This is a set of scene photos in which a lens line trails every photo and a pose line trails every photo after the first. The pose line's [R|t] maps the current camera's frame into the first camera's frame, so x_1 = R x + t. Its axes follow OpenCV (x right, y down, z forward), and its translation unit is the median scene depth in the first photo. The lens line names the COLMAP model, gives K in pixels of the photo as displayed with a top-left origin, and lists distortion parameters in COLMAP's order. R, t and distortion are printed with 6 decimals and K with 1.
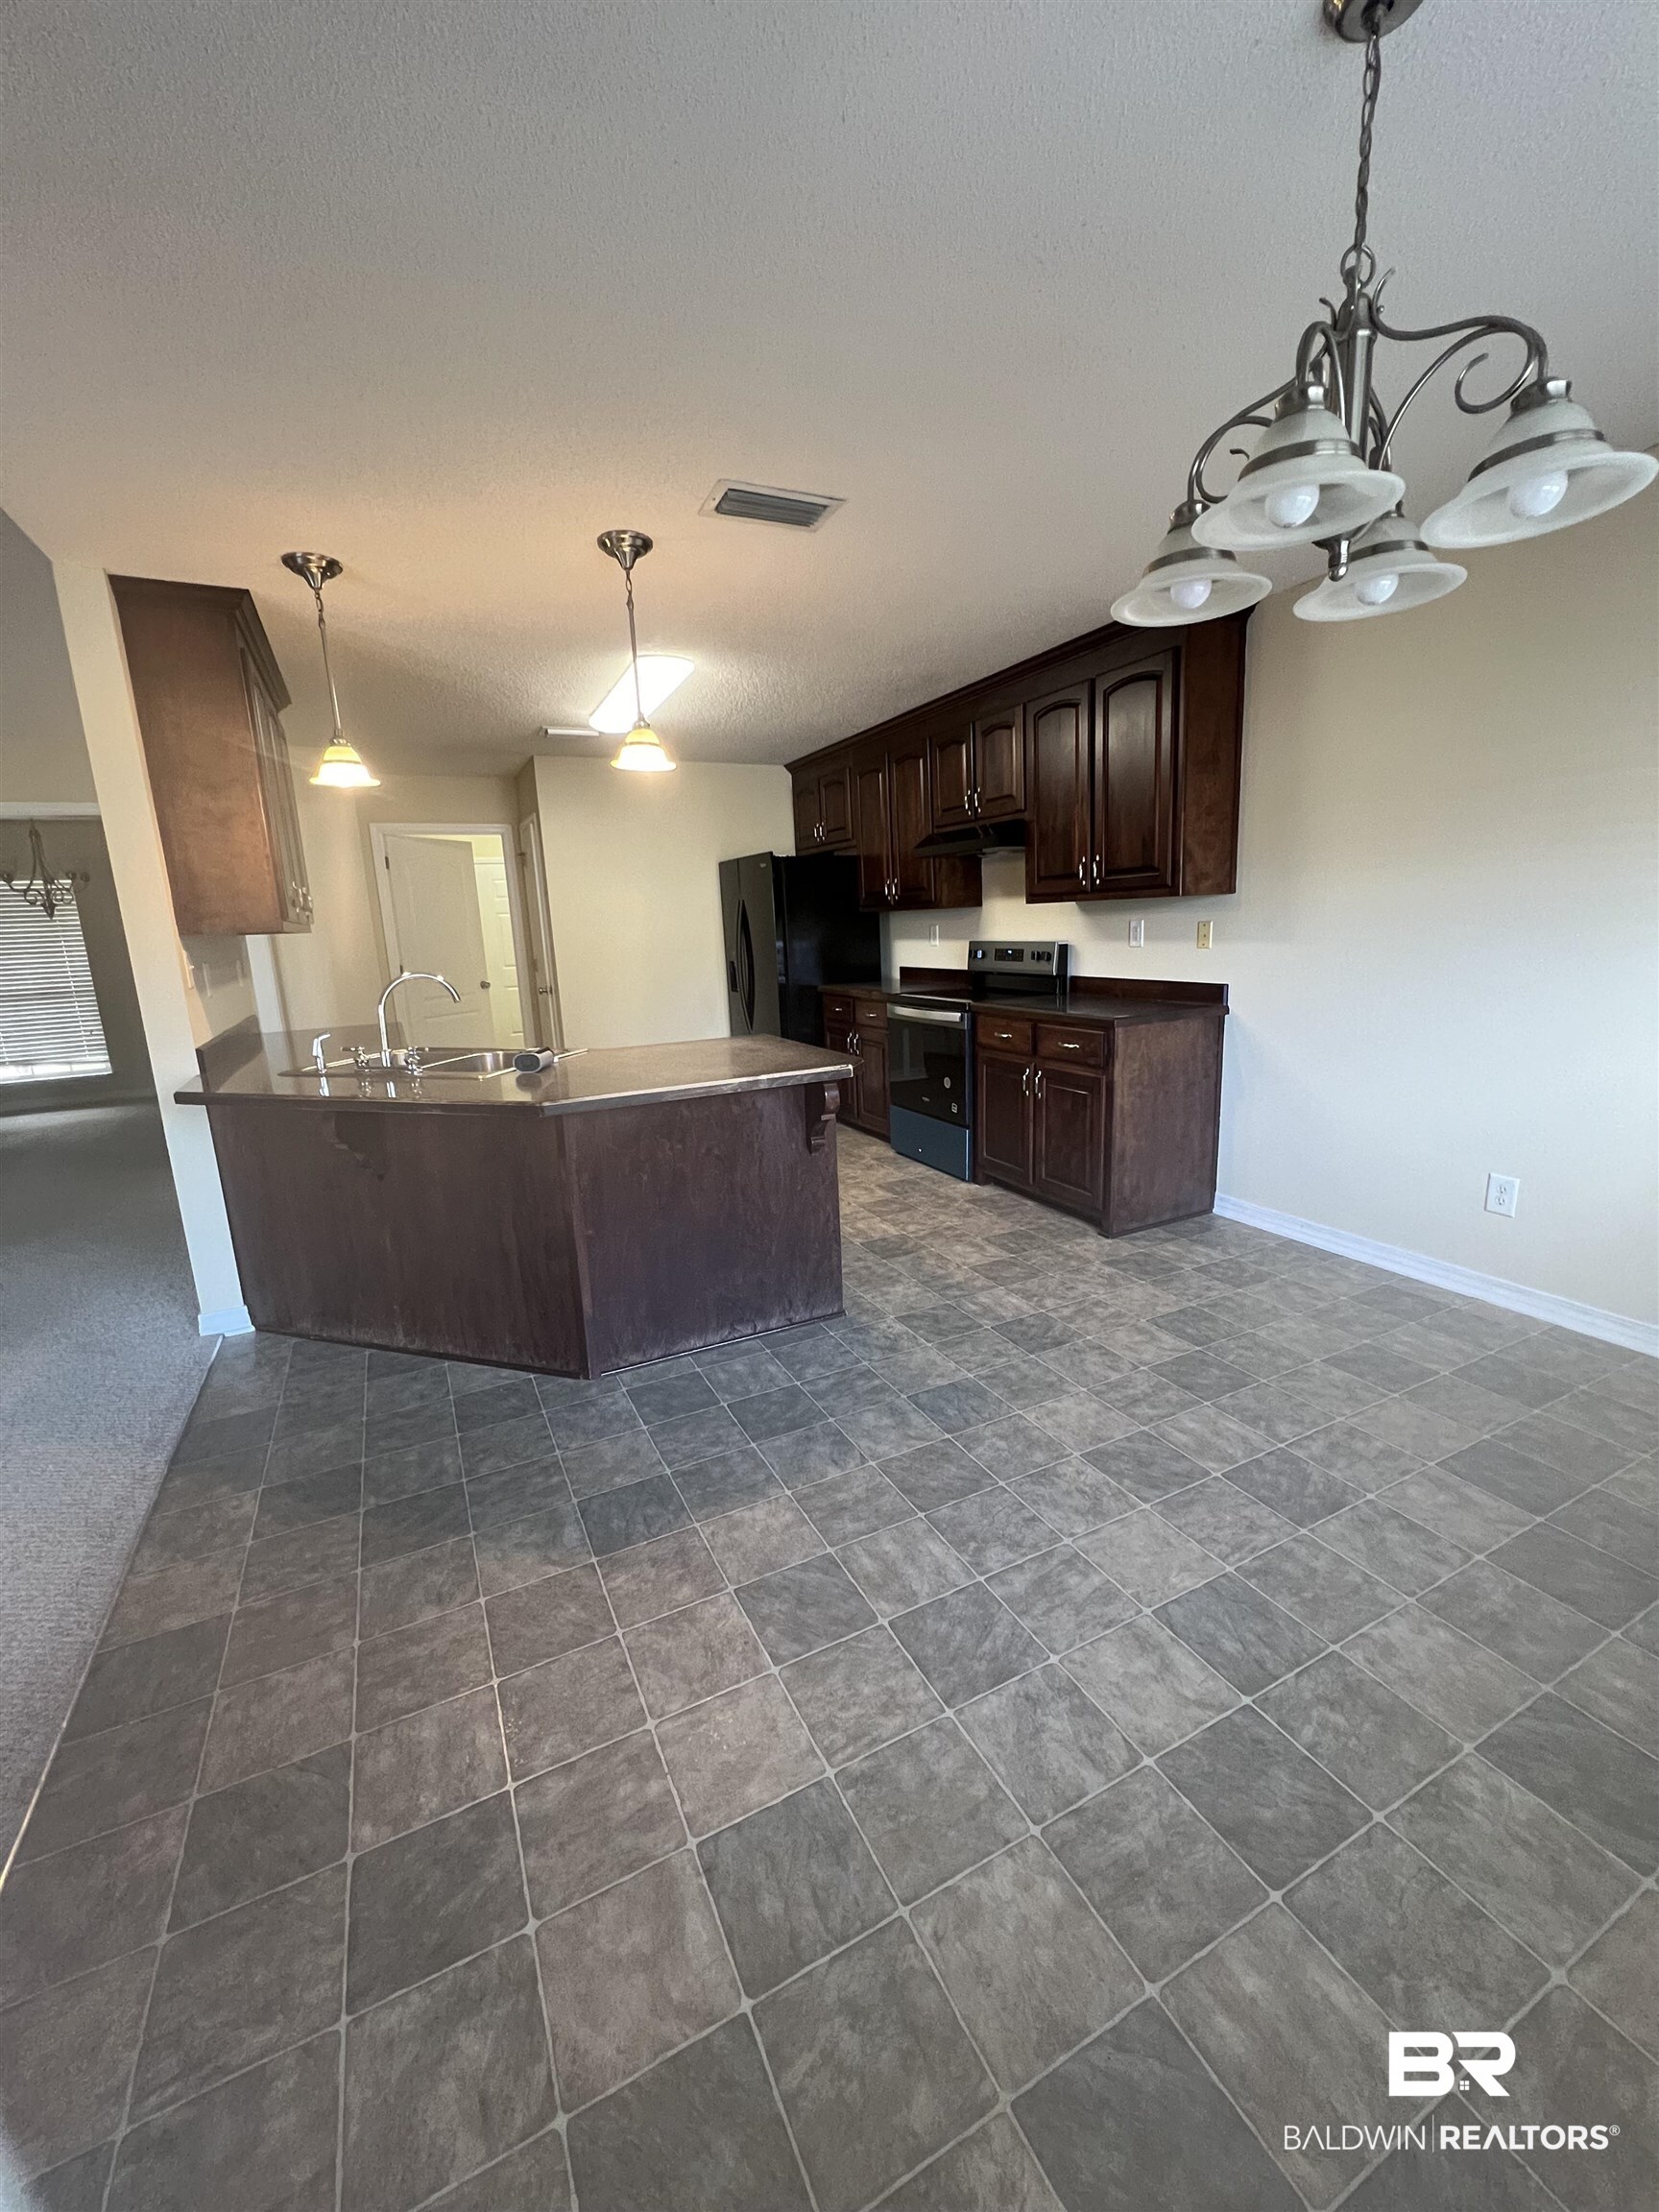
lens RADIAL K [[882.1, 0, 834.3], [0, 882.1, 1104.9], [0, 0, 1]] dist [-0.002110, -0.000046]
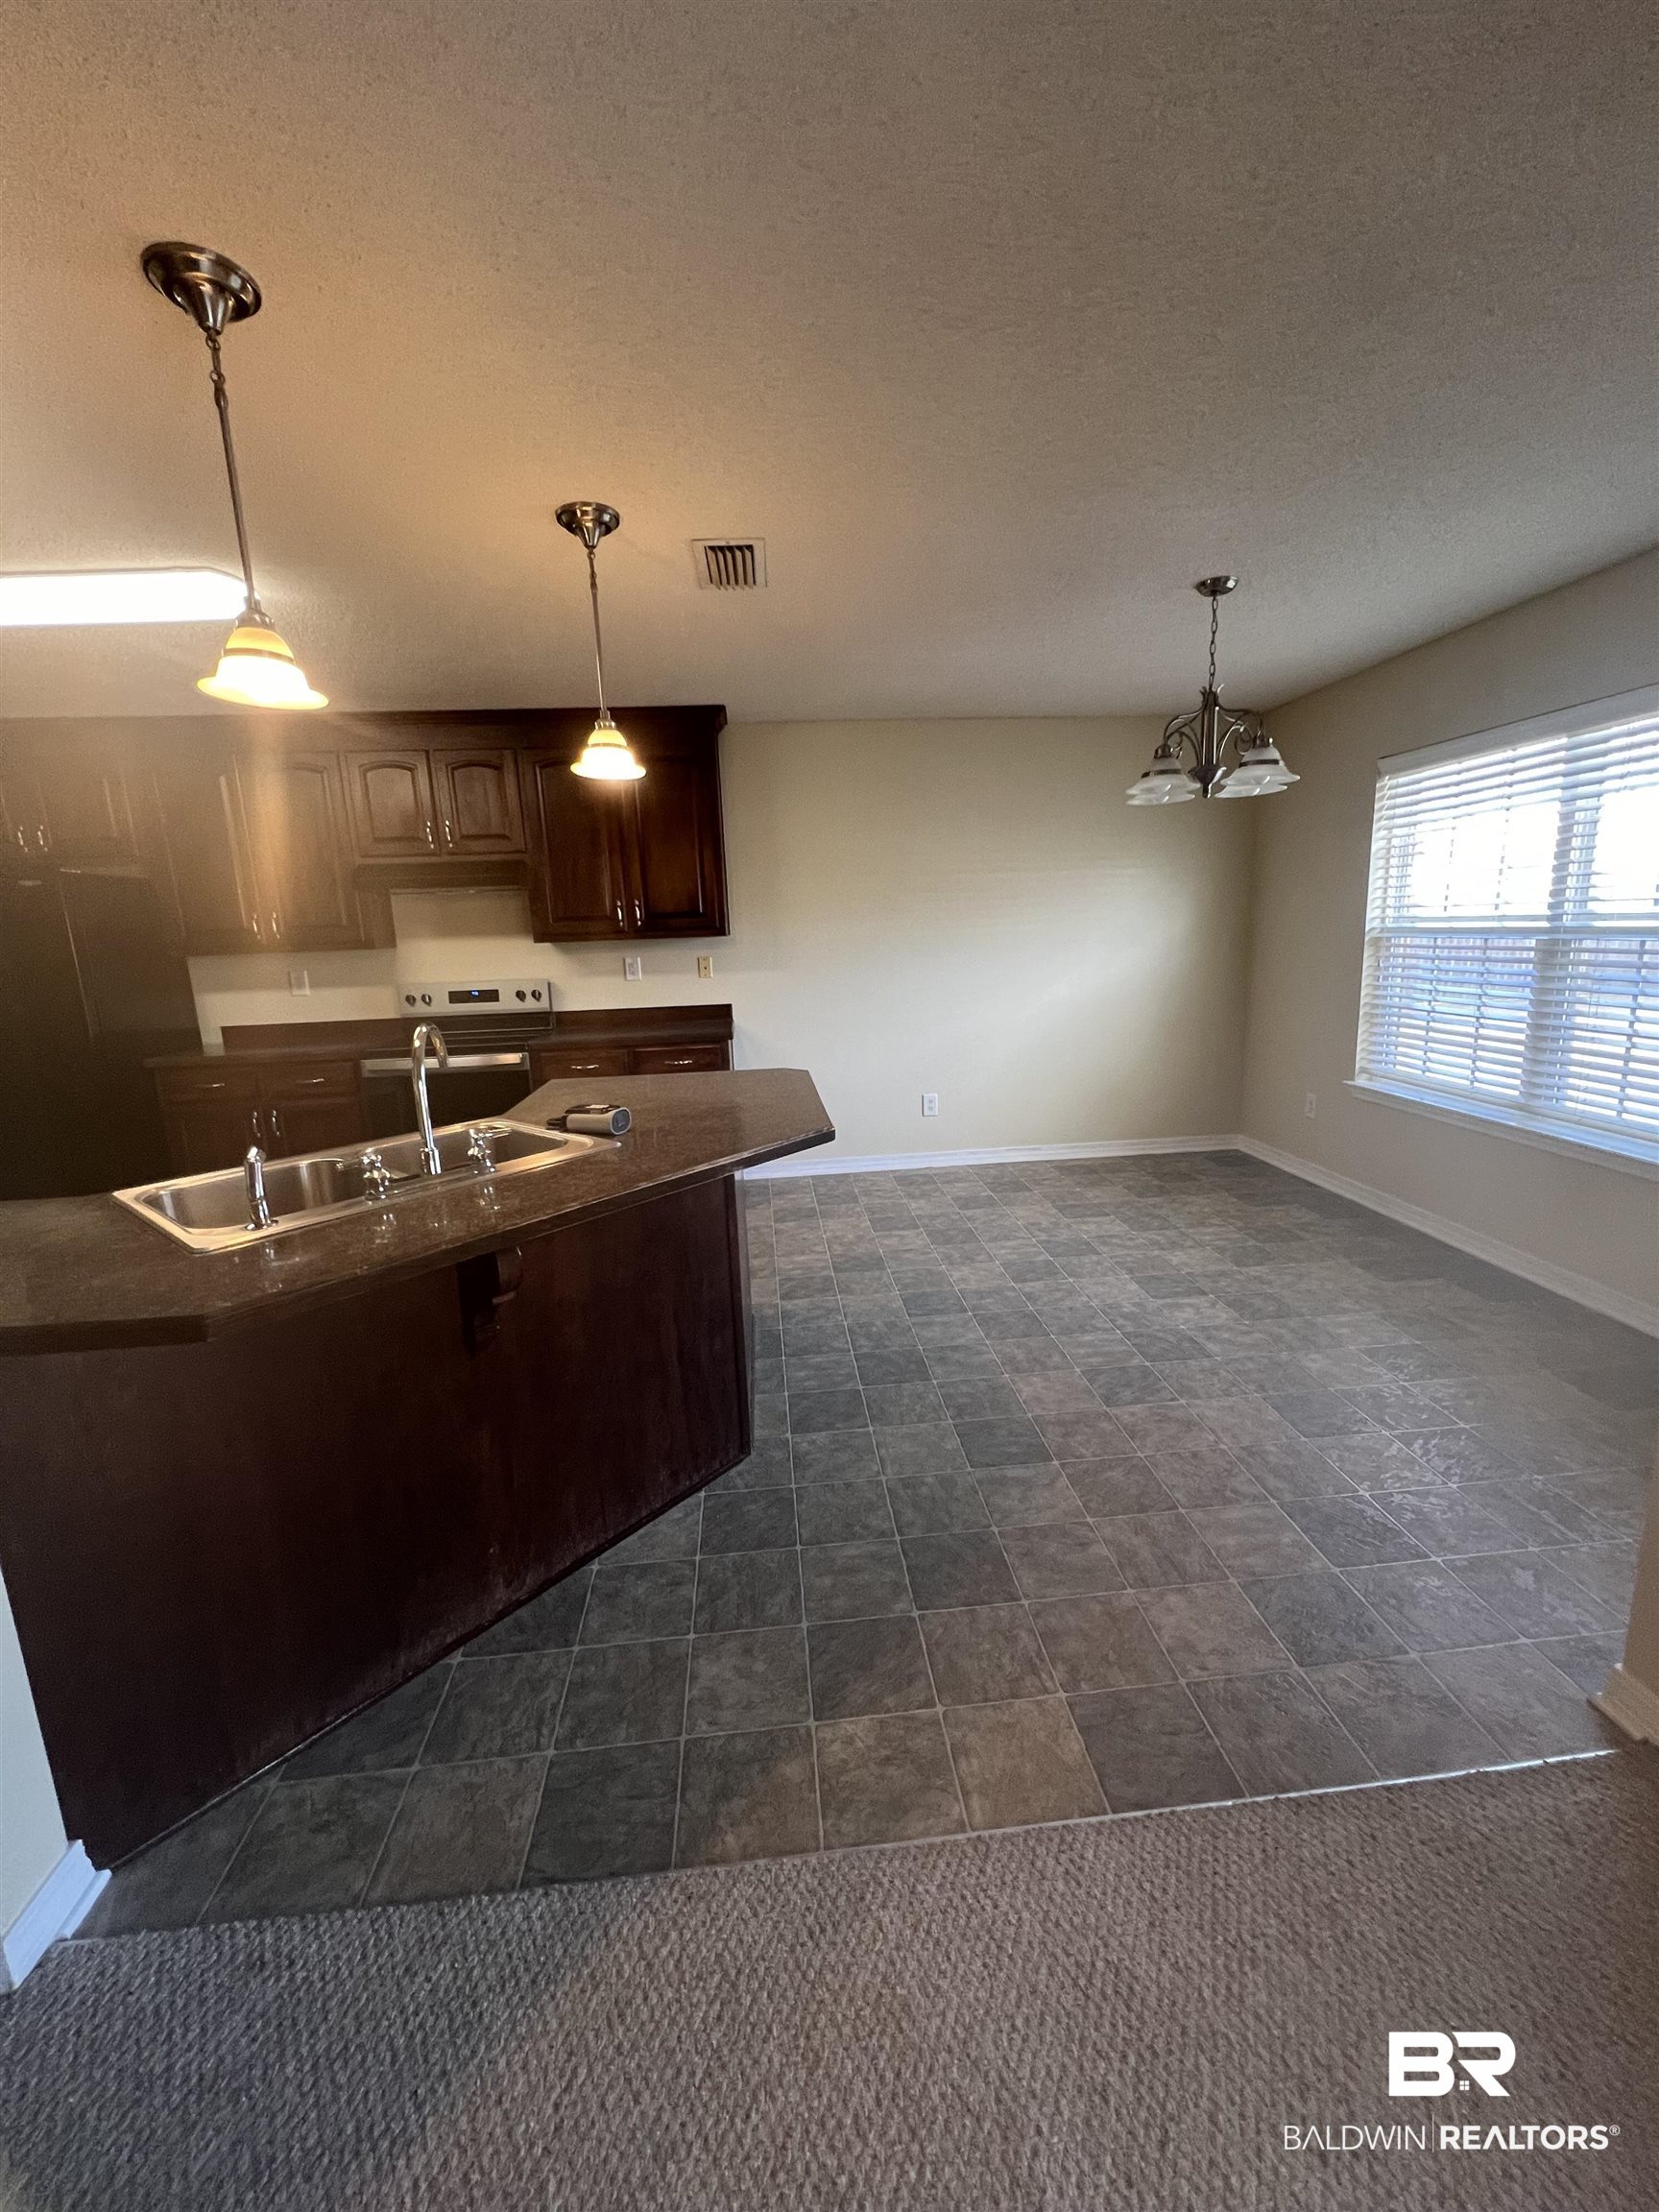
lens RADIAL K [[882.1, 0, 834.3], [0, 882.1, 1104.9], [0, 0, 1]] dist [-0.002110, -0.000046]
pose [[0.366737, -0.153669, 0.917546, -0.946804], [0.213339, 0.973873, 0.077833, -0.077319], [-0.905533, 0.167204, 0.389939, 0.486576]]
